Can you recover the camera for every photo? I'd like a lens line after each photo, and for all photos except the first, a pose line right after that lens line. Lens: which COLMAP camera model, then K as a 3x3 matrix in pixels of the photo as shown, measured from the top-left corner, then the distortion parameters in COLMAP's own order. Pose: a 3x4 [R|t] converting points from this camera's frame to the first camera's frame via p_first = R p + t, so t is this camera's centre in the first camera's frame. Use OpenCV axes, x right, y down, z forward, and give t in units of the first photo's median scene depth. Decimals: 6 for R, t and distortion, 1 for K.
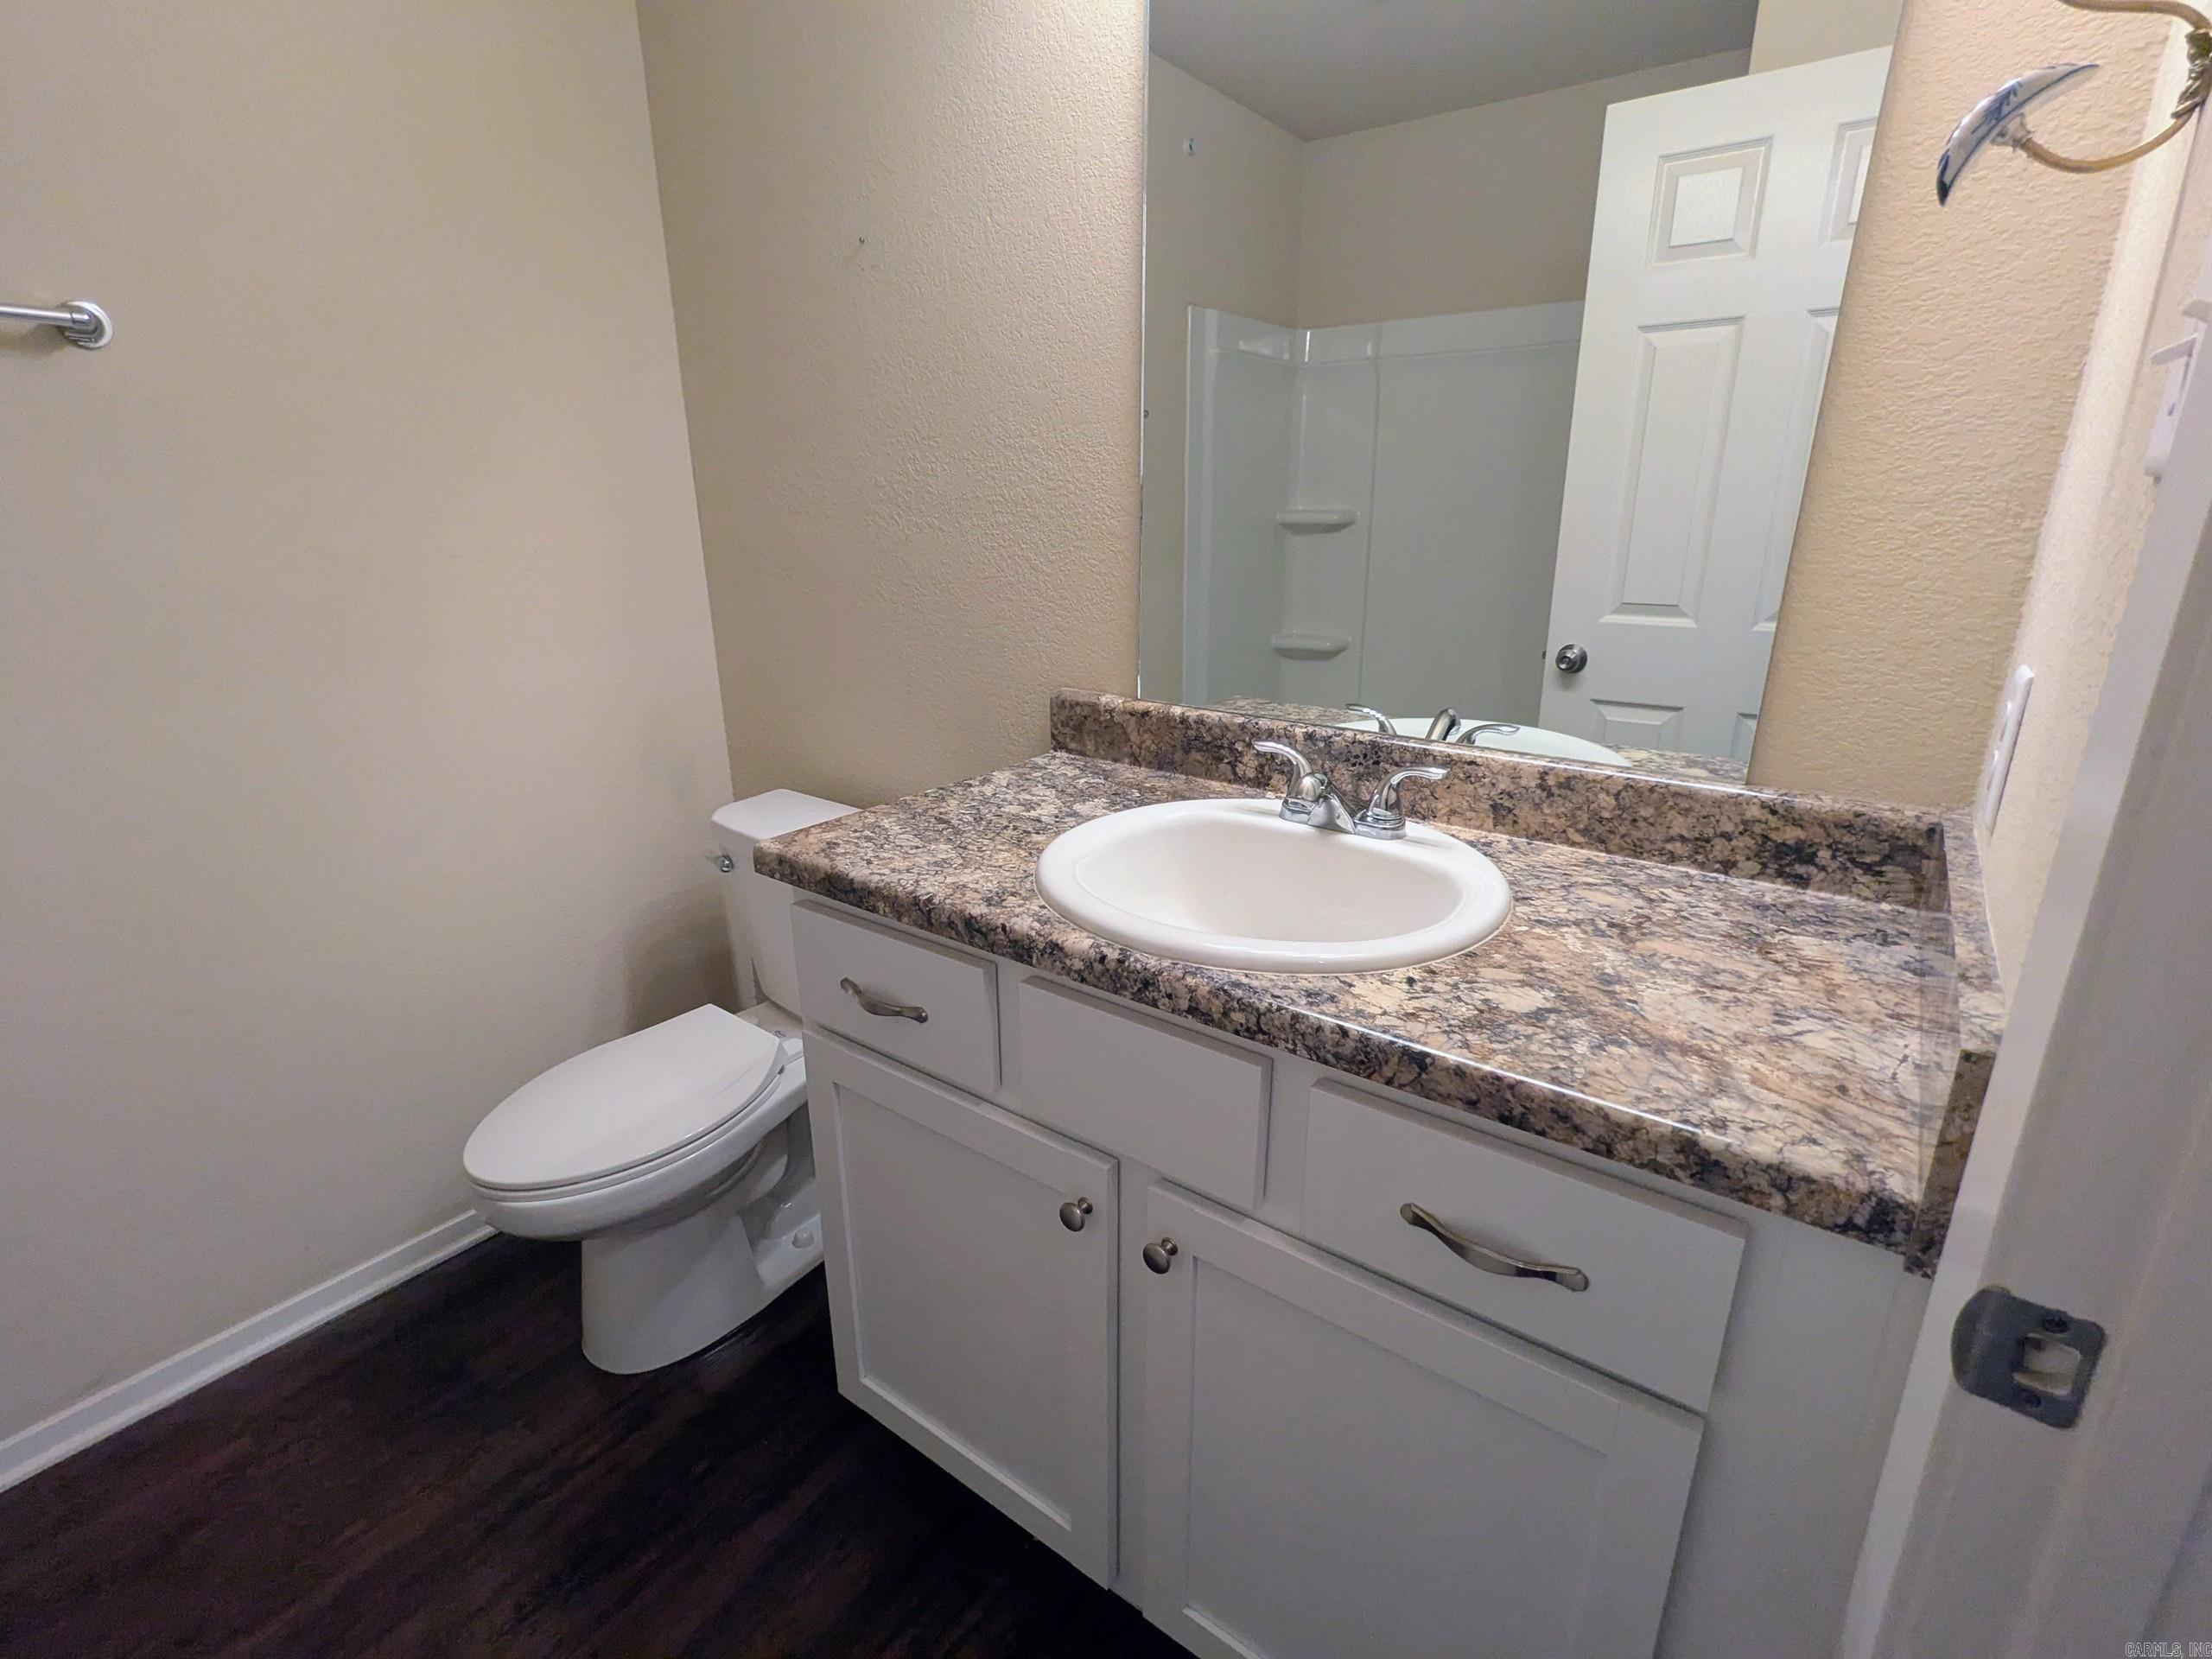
lens RADIAL K [[1036.5, 0, 1106.0], [0, 1036.5, 829.5], [0, 0, 1]] dist [0.001967, 0.000415]
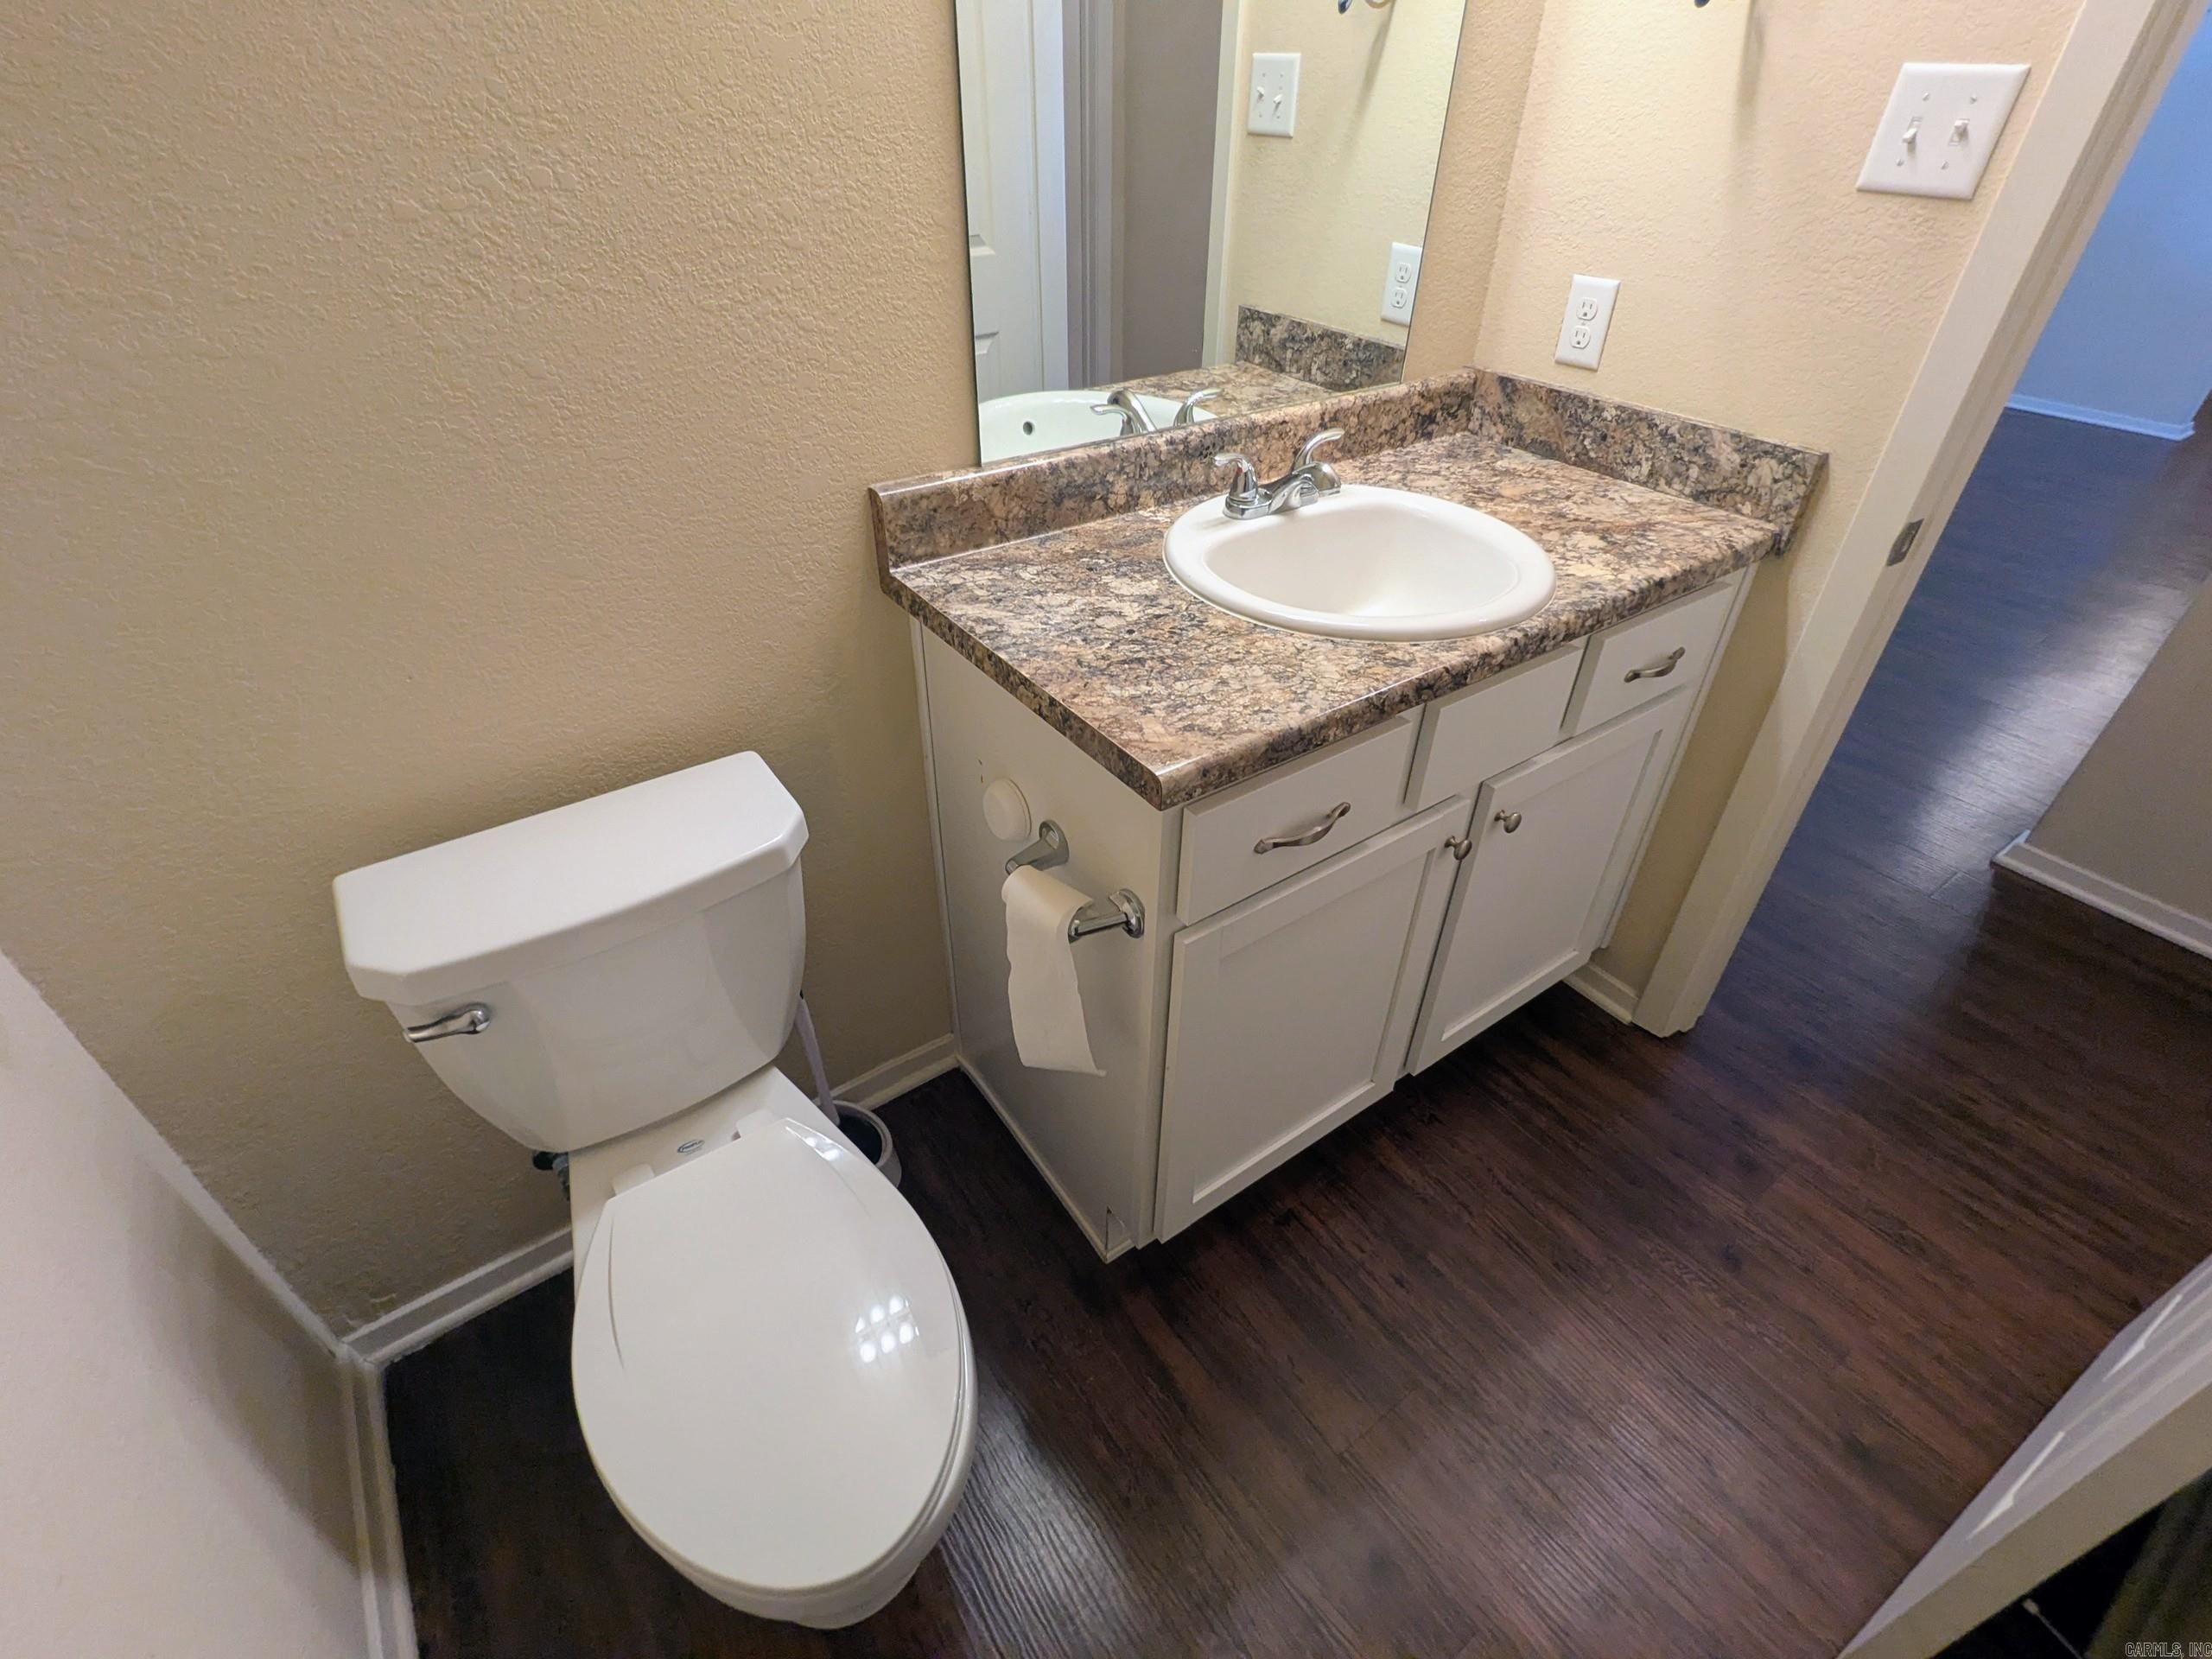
lens RADIAL K [[1043.7, 0, 1096.3], [0, 1043.7, 832.6], [0, 0, 1]] dist [-0.001760, 0.000612]
pose [[0.314489, -0.566292, 0.761847, -1.028182], [0.281850, 0.822080, 0.494717, -0.371175], [-0.906453, 0.059144, 0.418145, 0.773807]]
